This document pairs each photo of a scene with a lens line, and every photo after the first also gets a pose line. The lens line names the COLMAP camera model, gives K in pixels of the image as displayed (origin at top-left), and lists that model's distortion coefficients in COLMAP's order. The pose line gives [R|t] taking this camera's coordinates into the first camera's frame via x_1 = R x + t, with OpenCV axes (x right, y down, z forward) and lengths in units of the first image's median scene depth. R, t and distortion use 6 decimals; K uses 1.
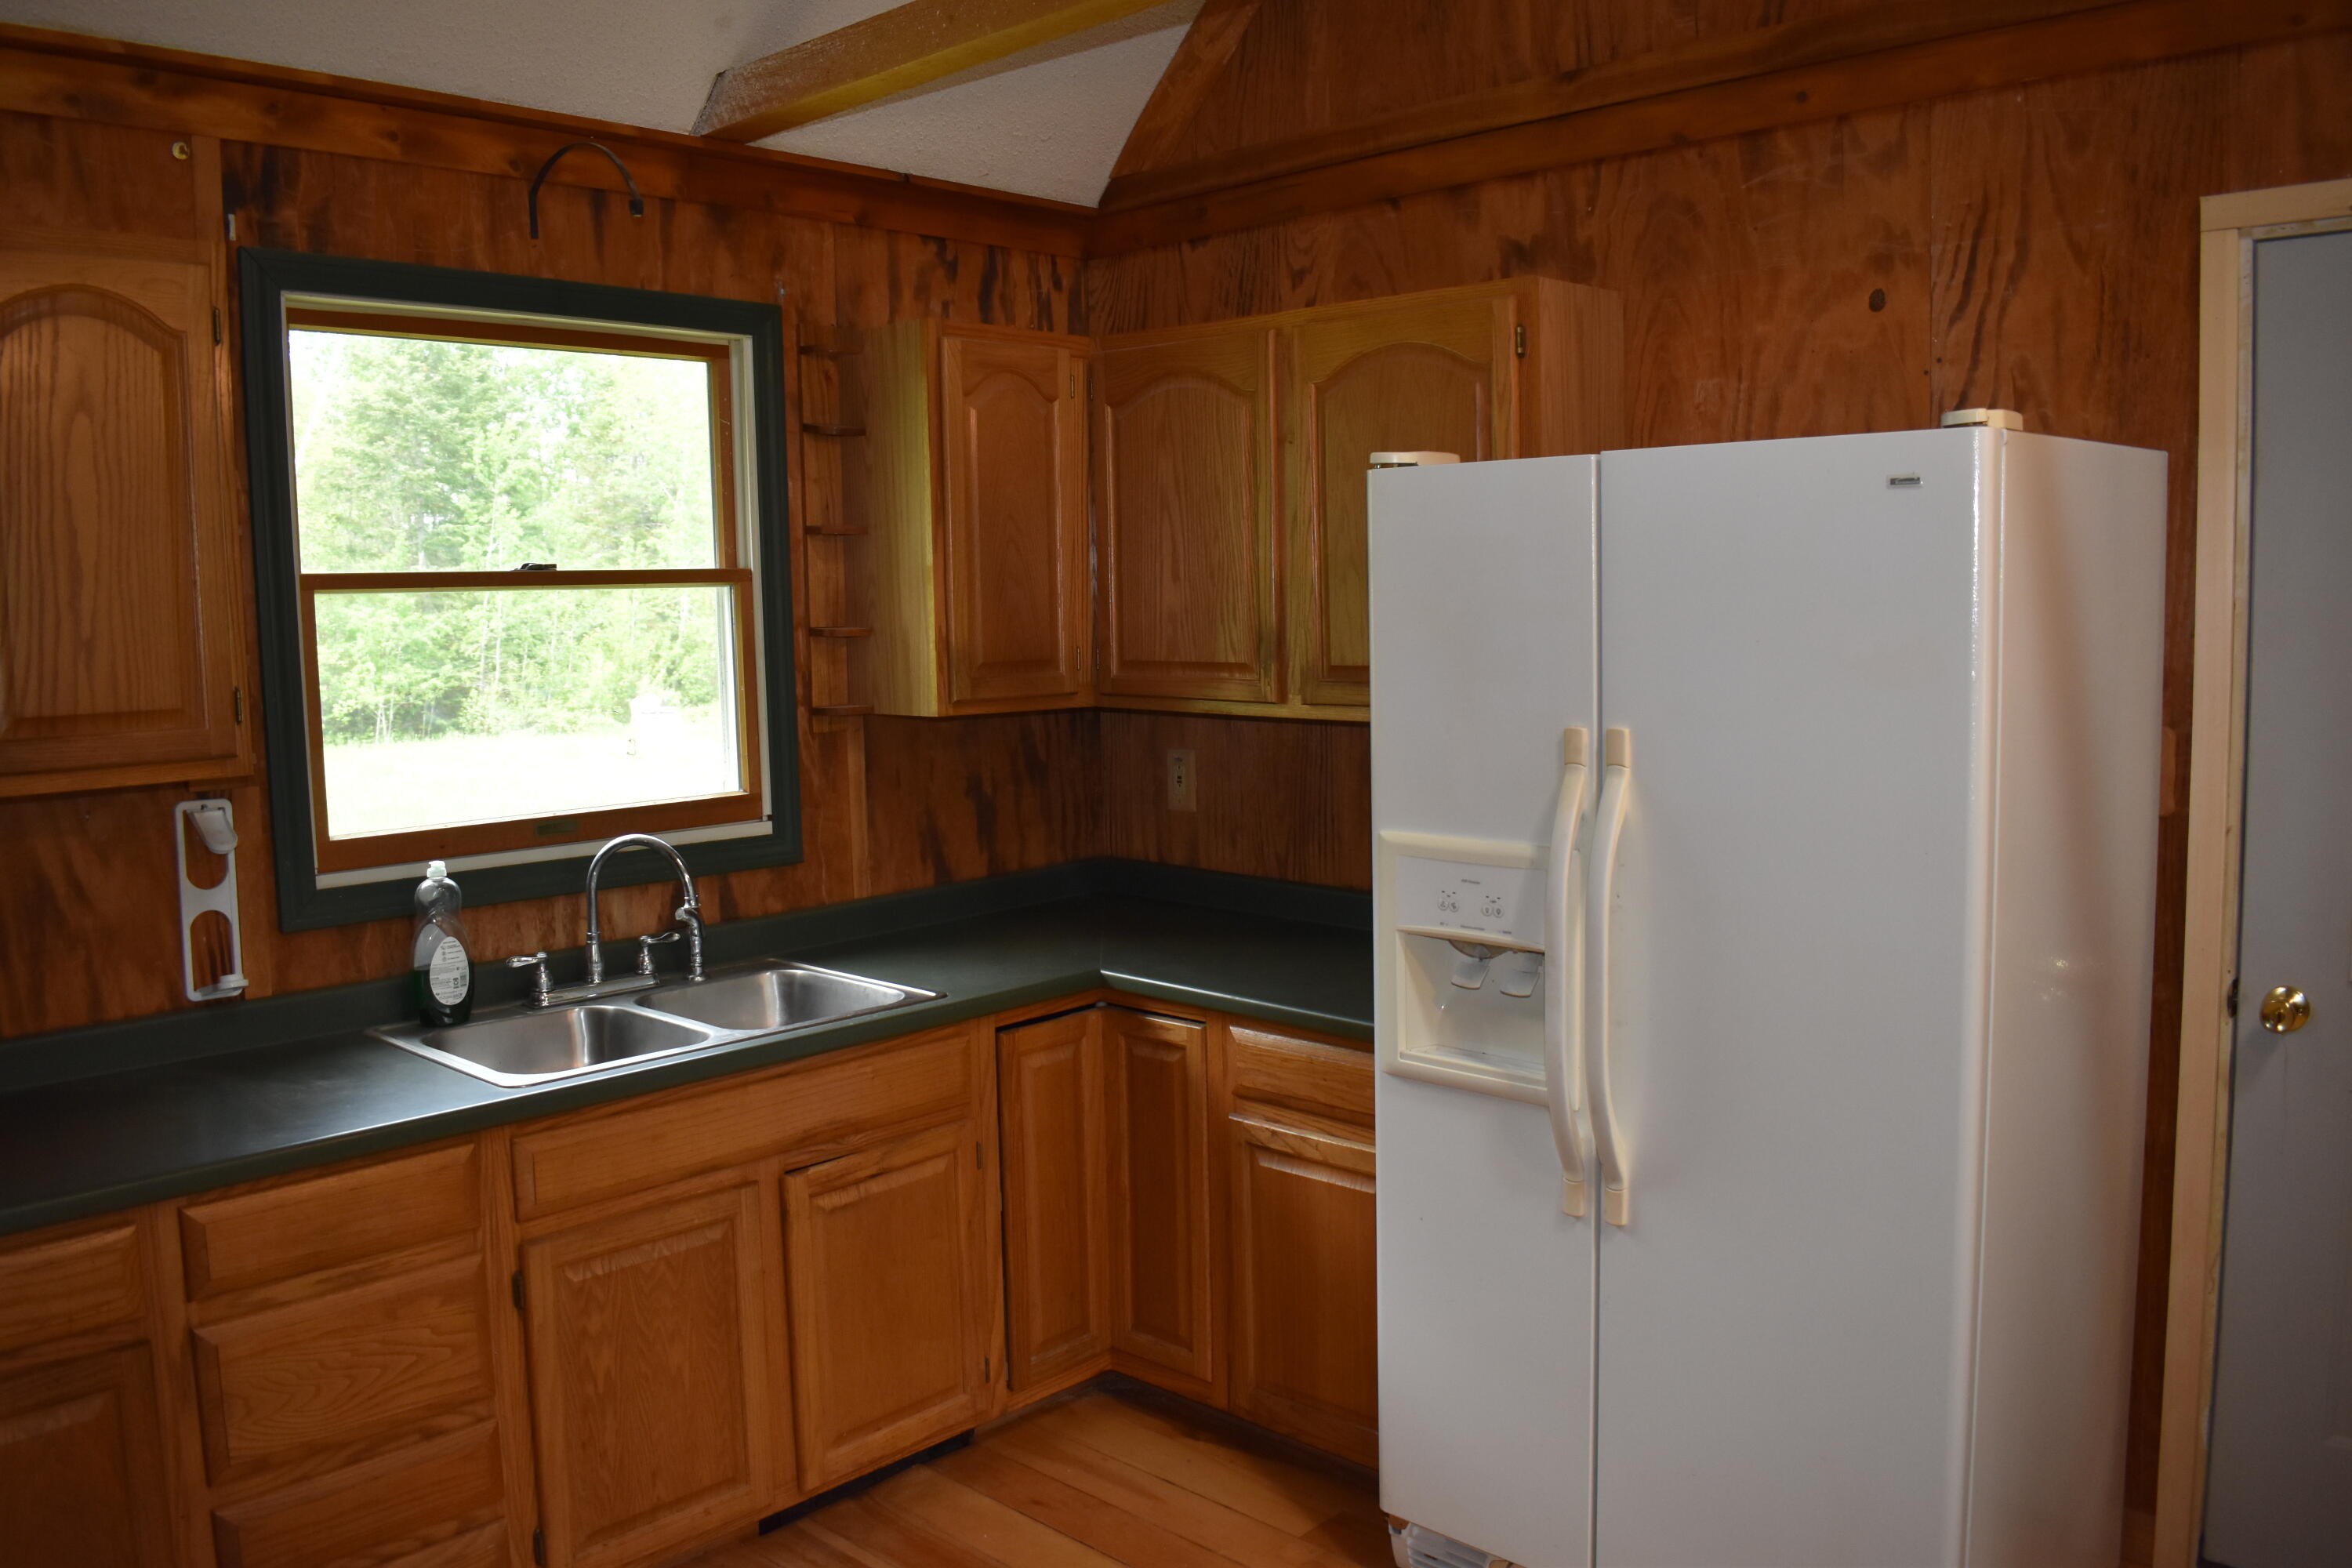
lens RADIAL K [[1835.8, 0, 1158.3], [0, 1835.8, 781.0], [0, 0, 1]] dist [-0.088248, 0.007889]
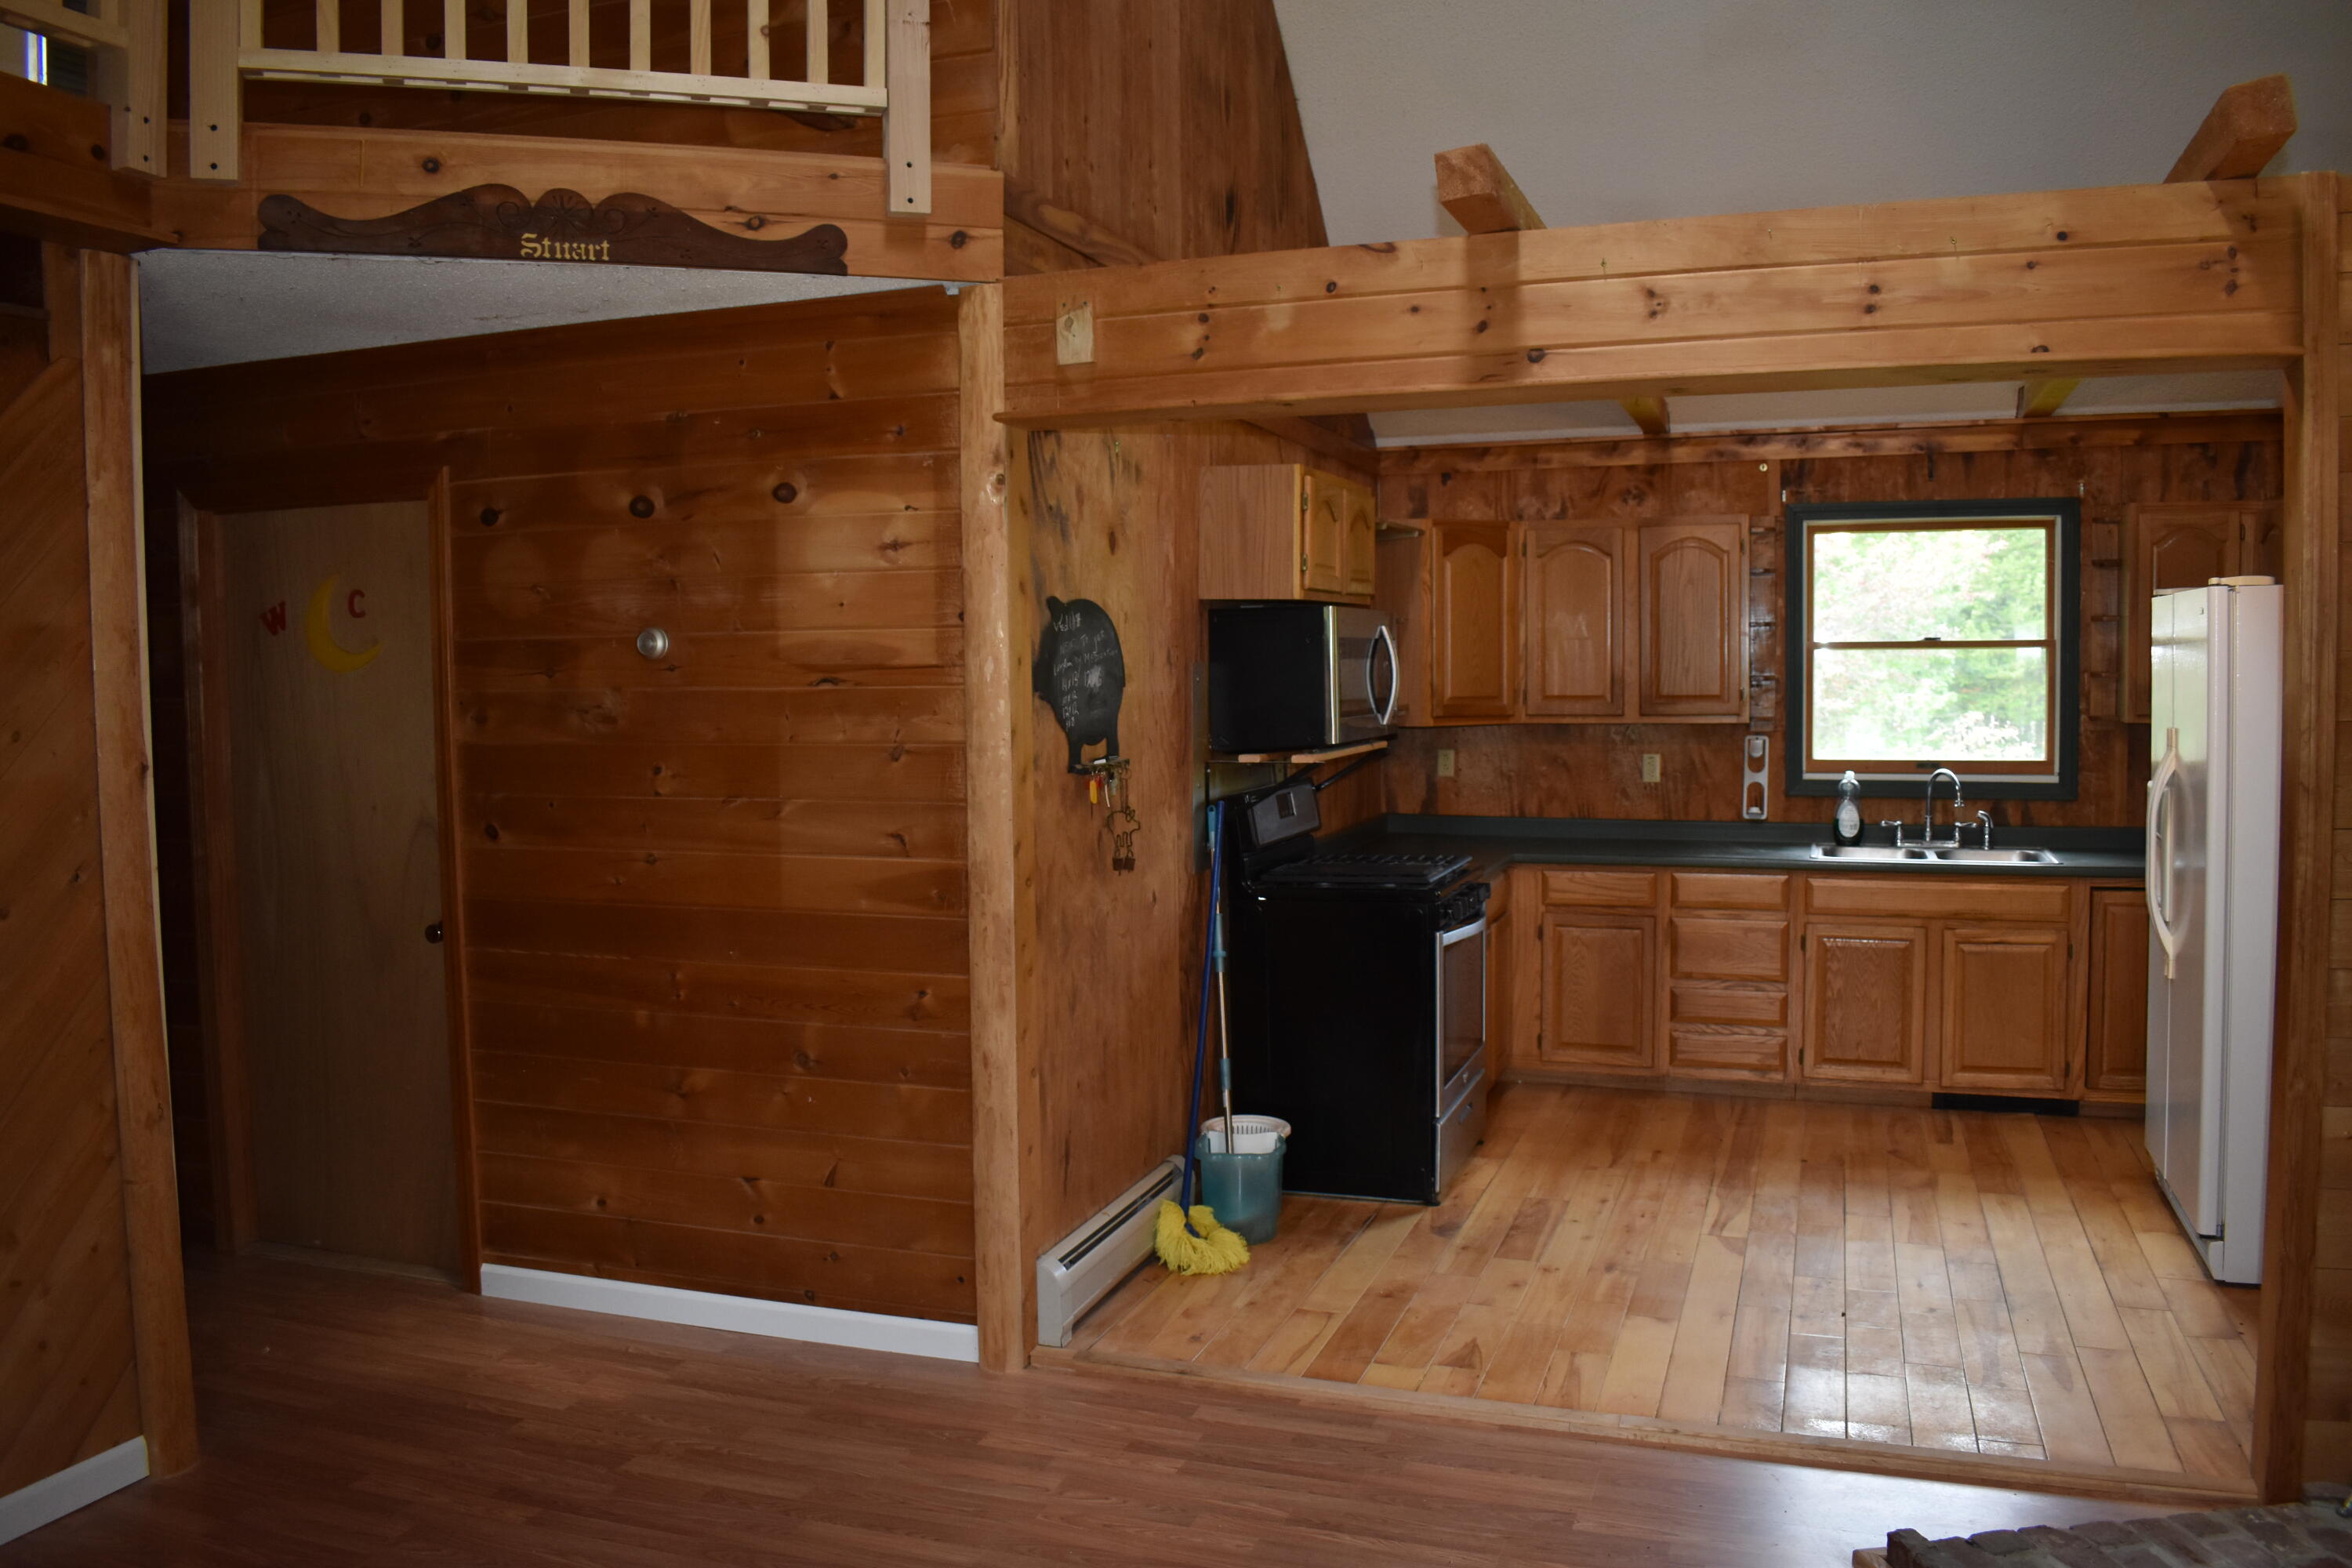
lens RADIAL K [[1835.8, 0, 1172.7], [0, 1835.8, 778.4], [0, 0, 1]] dist [-0.088248, 0.007889]
pose [[0.403800, 0.073161, -0.911917, 1.327559], [-0.088541, 0.995243, 0.040640, 0.036374], [0.910553, 0.064332, 0.408356, -0.680550]]
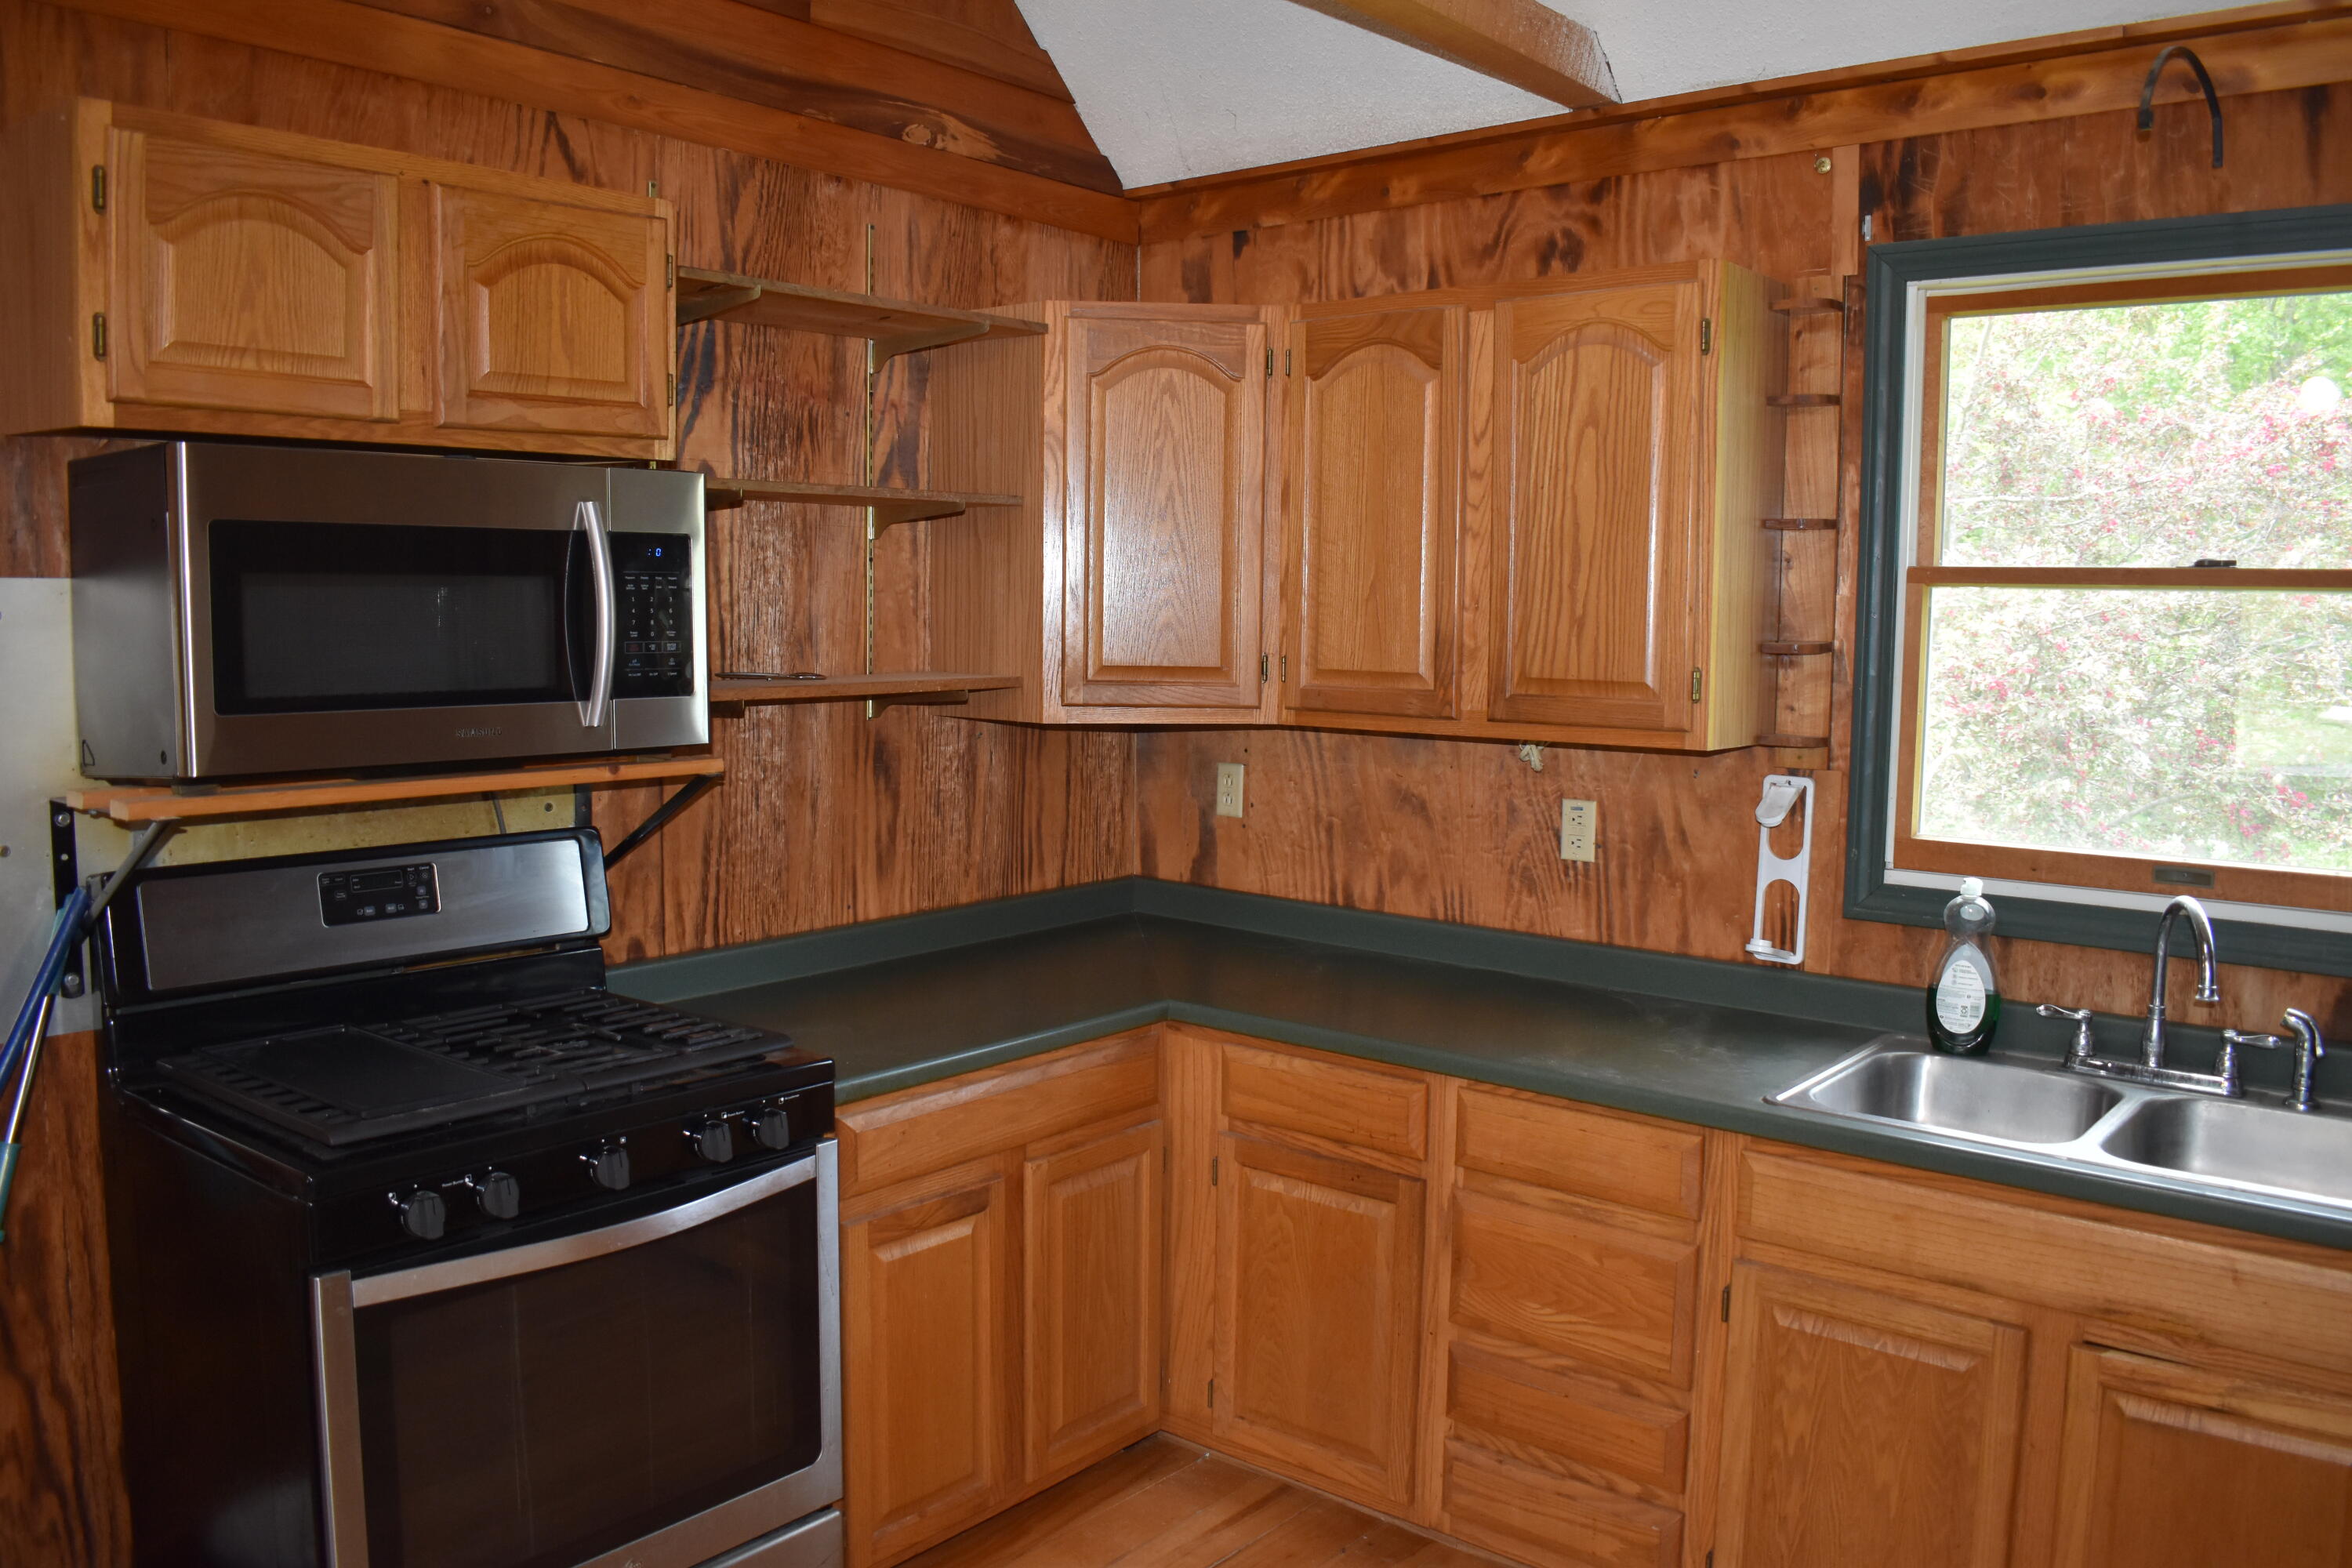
lens RADIAL K [[1835.8, 0, 1167.0], [0, 1835.8, 773.6], [0, 0, 1]] dist [-0.088248, 0.007889]
pose [[0.065293, 0.114088, -0.991323, 0.496065], [-0.113448, 0.987850, 0.106217, -0.061393], [0.991396, 0.105528, 0.077442, 0.526982]]
